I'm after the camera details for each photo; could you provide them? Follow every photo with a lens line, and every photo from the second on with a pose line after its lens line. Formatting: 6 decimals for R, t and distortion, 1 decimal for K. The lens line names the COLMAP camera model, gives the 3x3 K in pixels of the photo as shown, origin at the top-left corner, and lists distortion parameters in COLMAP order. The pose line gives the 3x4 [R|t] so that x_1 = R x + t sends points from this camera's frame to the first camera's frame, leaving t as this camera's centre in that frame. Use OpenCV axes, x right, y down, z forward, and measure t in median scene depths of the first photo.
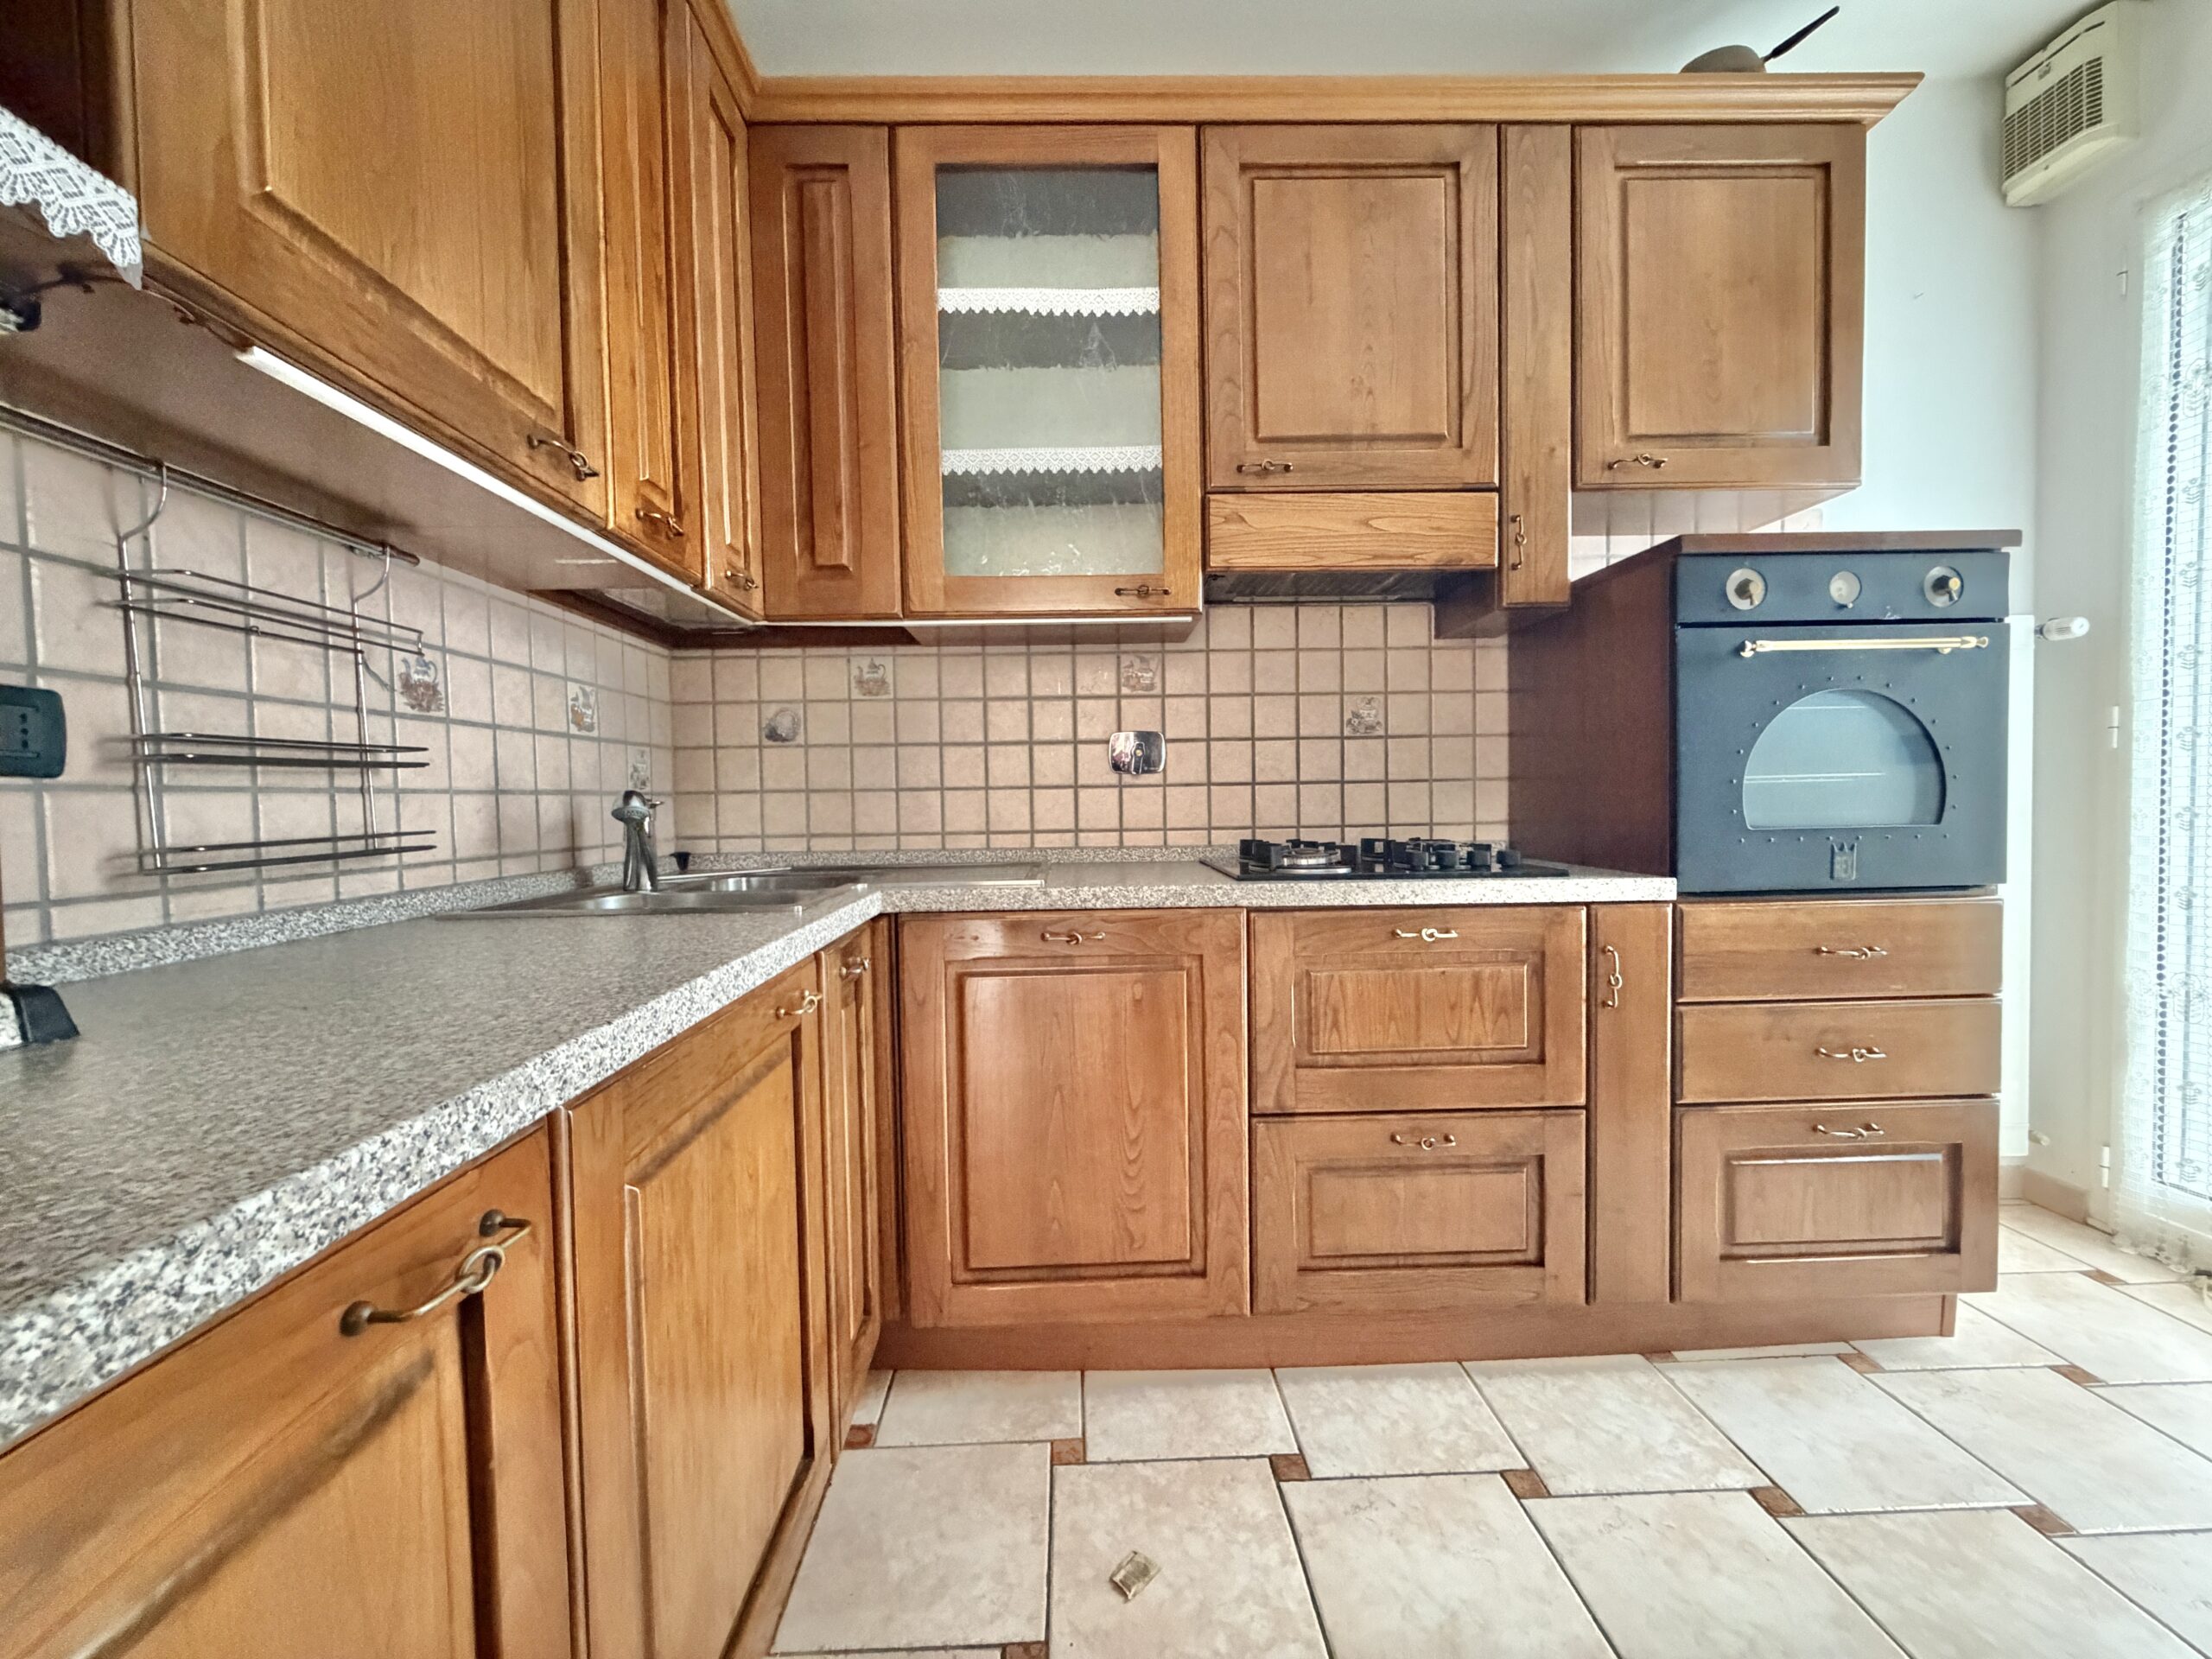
lens RADIAL K [[878.3, 0, 1099.3], [0, 878.3, 822.6], [0, 0, 1]] dist [-0.000669, -0.000100]
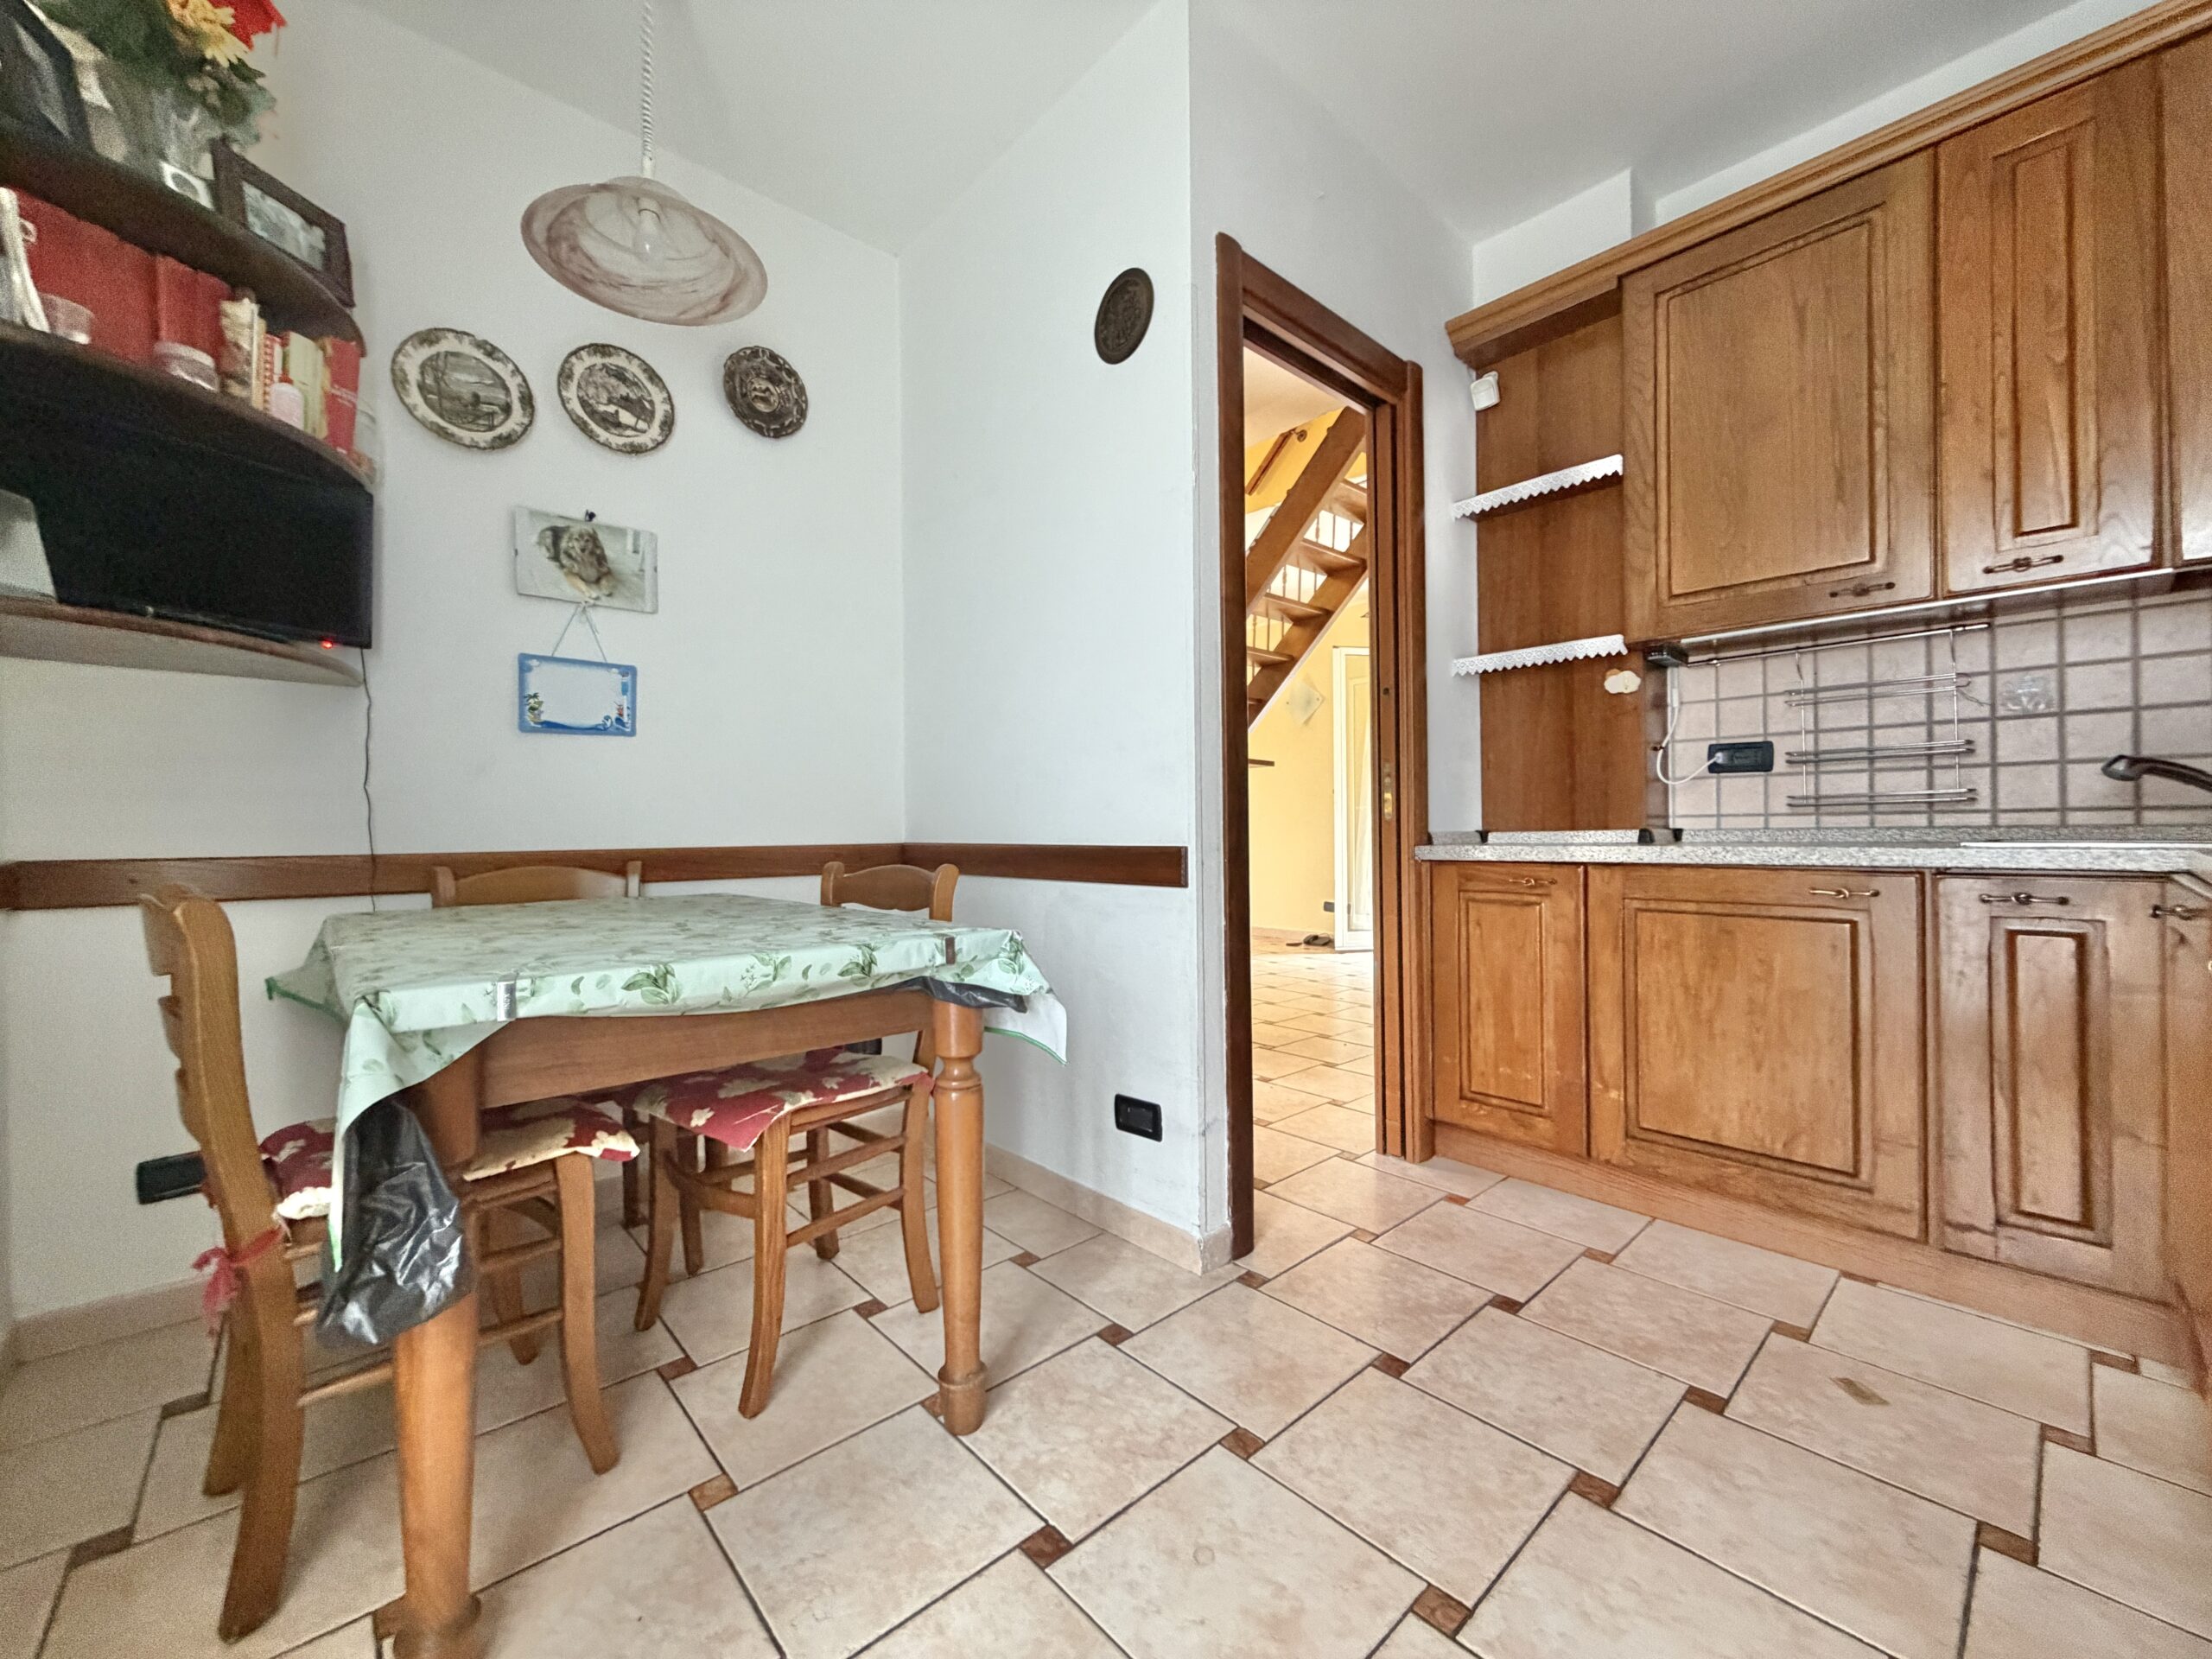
lens RADIAL K [[878.3, 0, 1099.9], [0, 878.3, 824.1], [0, 0, 1]] dist [-0.000669, -0.000100]
pose [[-0.765703, 0.001918, -0.643192, 2.047828], [-0.019444, 0.999470, 0.026127, 0.078223], [0.642901, 0.032512, -0.765259, 1.551384]]
